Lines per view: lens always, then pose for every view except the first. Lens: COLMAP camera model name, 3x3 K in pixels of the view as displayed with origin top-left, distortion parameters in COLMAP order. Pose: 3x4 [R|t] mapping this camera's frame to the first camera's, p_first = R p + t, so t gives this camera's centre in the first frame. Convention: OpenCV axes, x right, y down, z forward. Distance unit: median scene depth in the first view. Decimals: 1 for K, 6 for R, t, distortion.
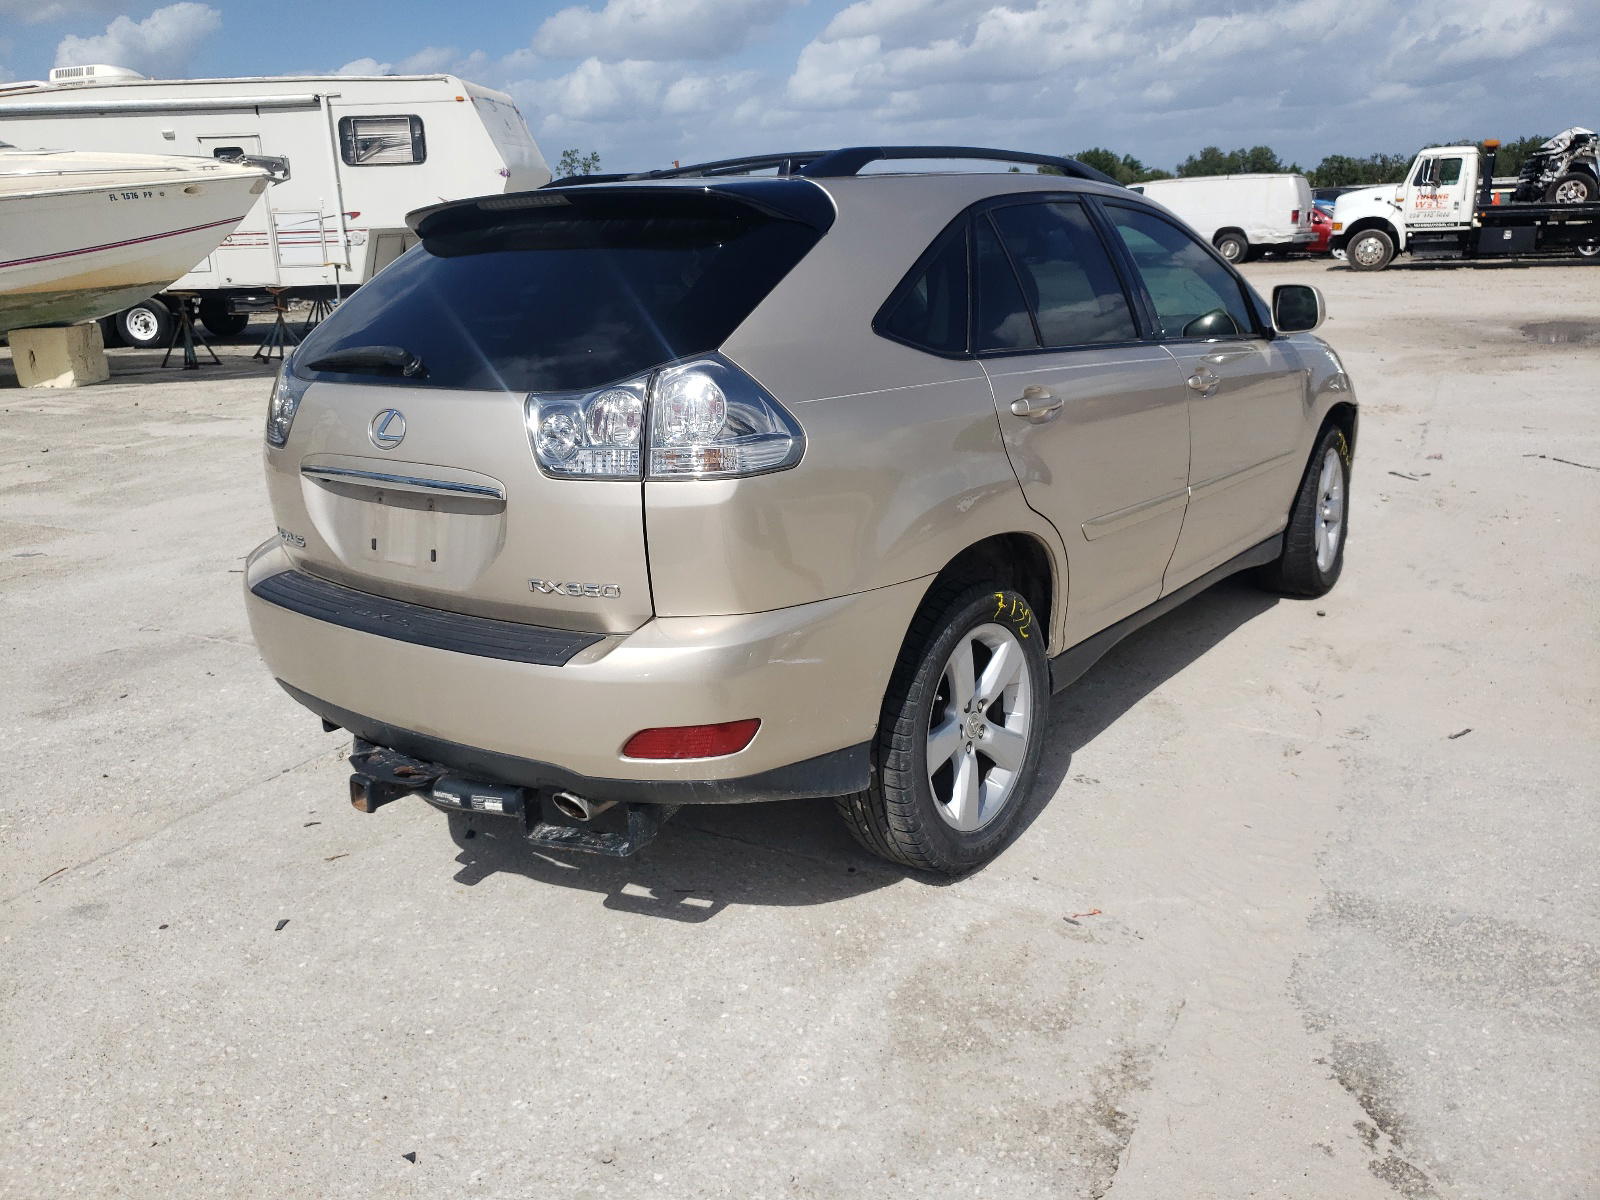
lens RADIAL K [[1211.8, 0, 800.0], [0, 1211.8, 597.4], [0, 0, 1]] dist [0.001235, -0.000237]
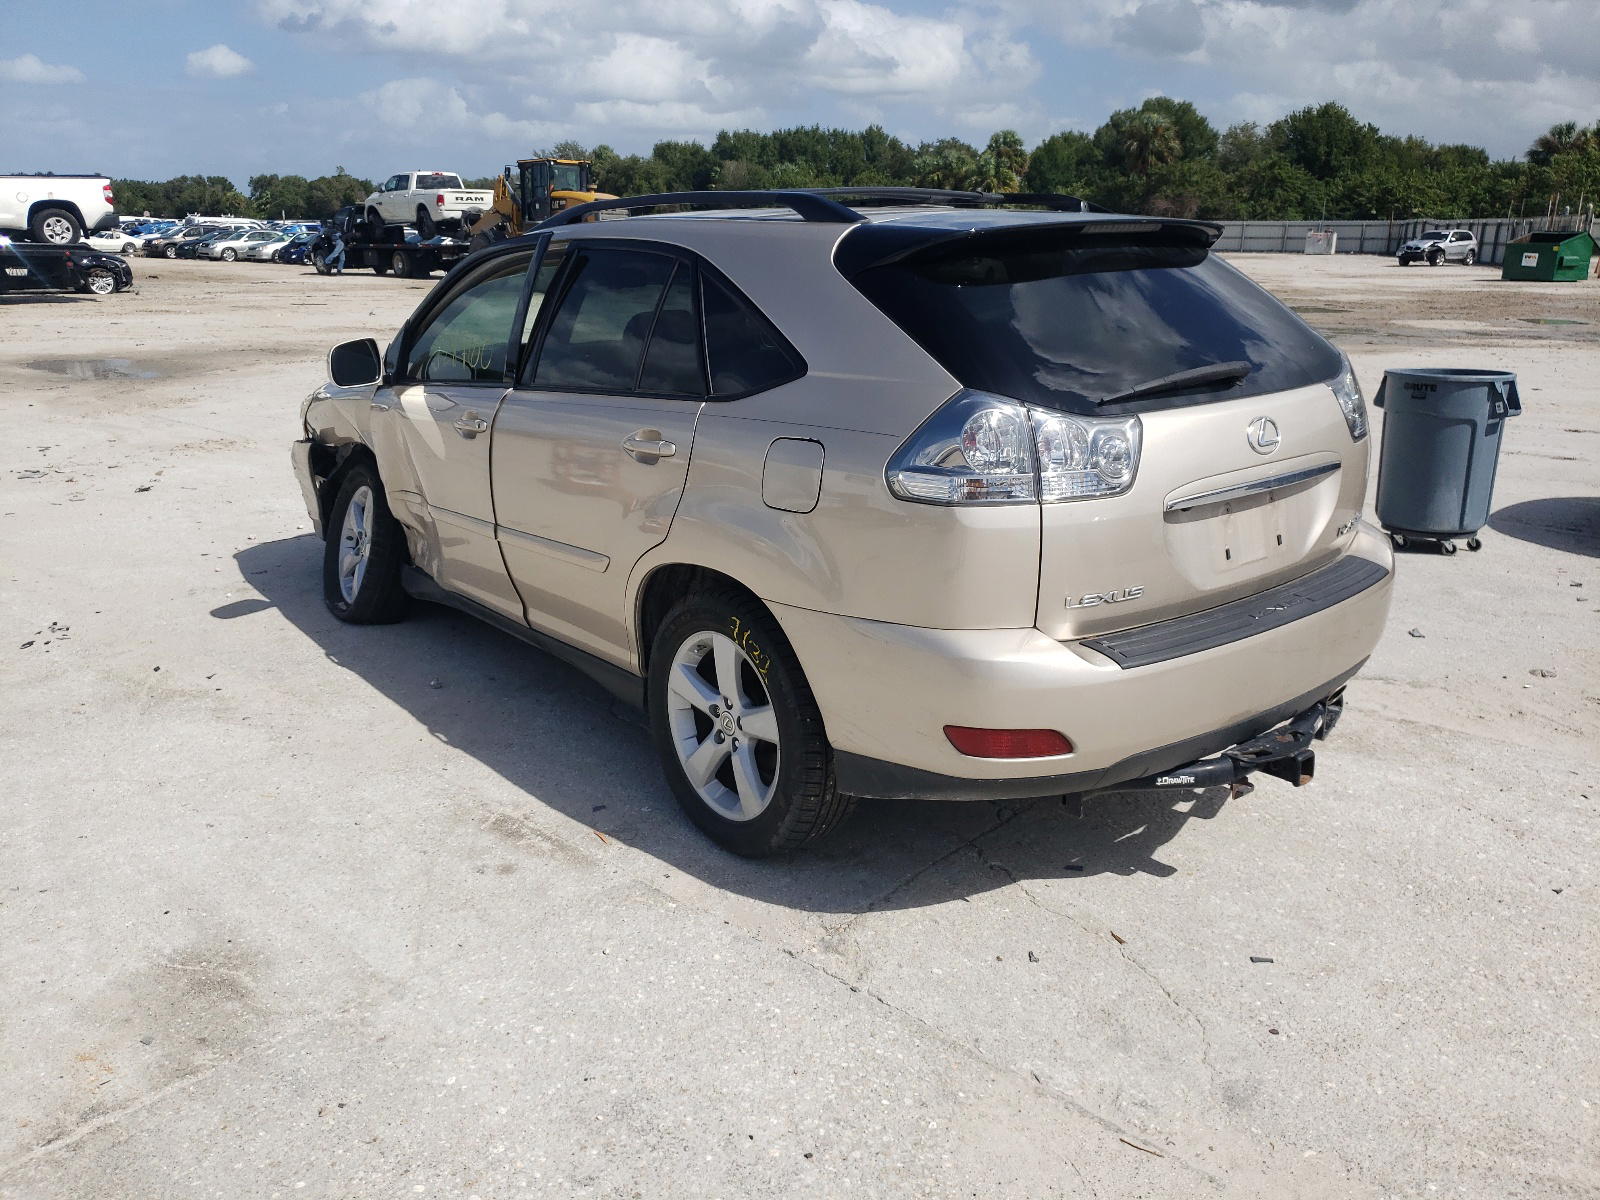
lens RADIAL K [[1211.8, 0, 800.2], [0, 1211.8, 602.4], [0, 0, 1]] dist [0.001235, -0.000237]
pose [[0.262205, -0.254738, 0.930783, -1.260292], [0.277644, 0.943661, 0.180049, -0.260331], [-0.924209, 0.211216, 0.318159, 0.898764]]
